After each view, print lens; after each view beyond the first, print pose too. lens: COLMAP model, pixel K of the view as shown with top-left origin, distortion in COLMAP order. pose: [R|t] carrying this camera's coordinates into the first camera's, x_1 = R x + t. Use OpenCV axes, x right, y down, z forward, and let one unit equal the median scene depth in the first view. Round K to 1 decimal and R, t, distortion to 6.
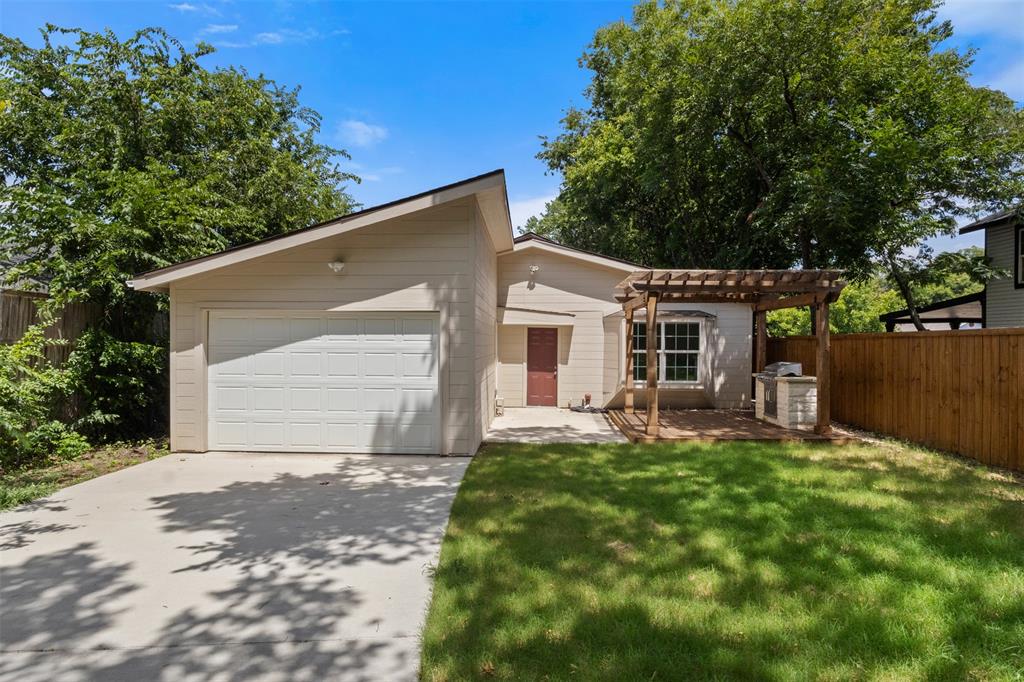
lens RADIAL K [[575.0, 0, 514.0], [0, 575.0, 341.2], [0, 0, 1]] dist [-0.023628, 0.002568]
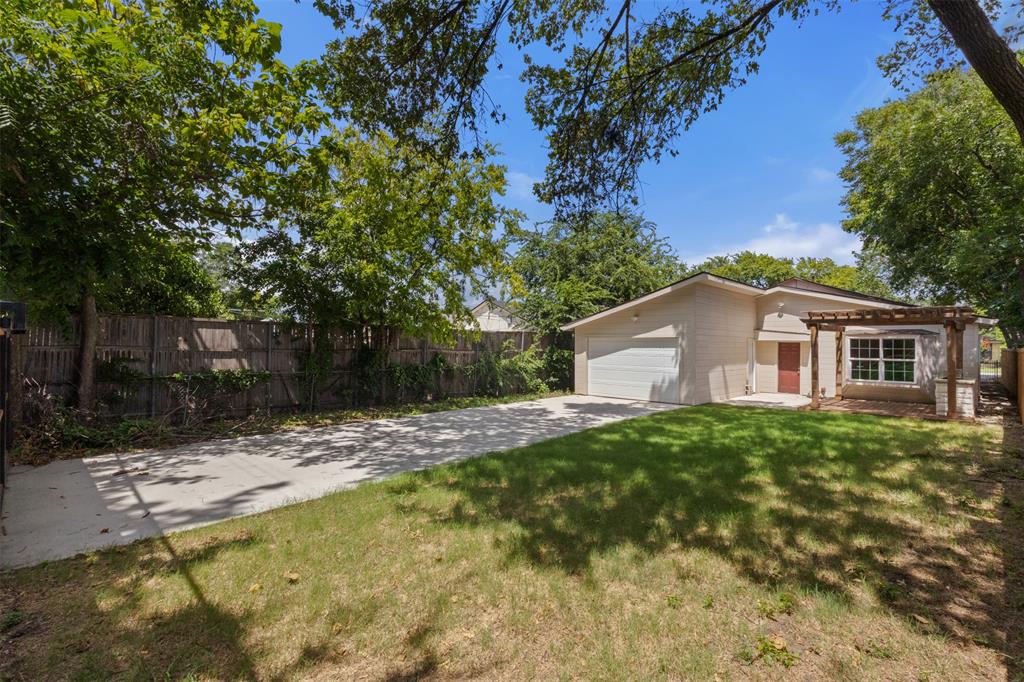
lens RADIAL K [[478.2, 0, 512.0], [0, 478.2, 340.2], [0, 0, 1]] dist [0.001916, 0.001230]
pose [[0.742695, -0.004283, -0.669617, 0.573399], [-0.005313, 0.999910, -0.012288, -0.014982], [0.669609, 0.012684, 0.742605, -0.718553]]
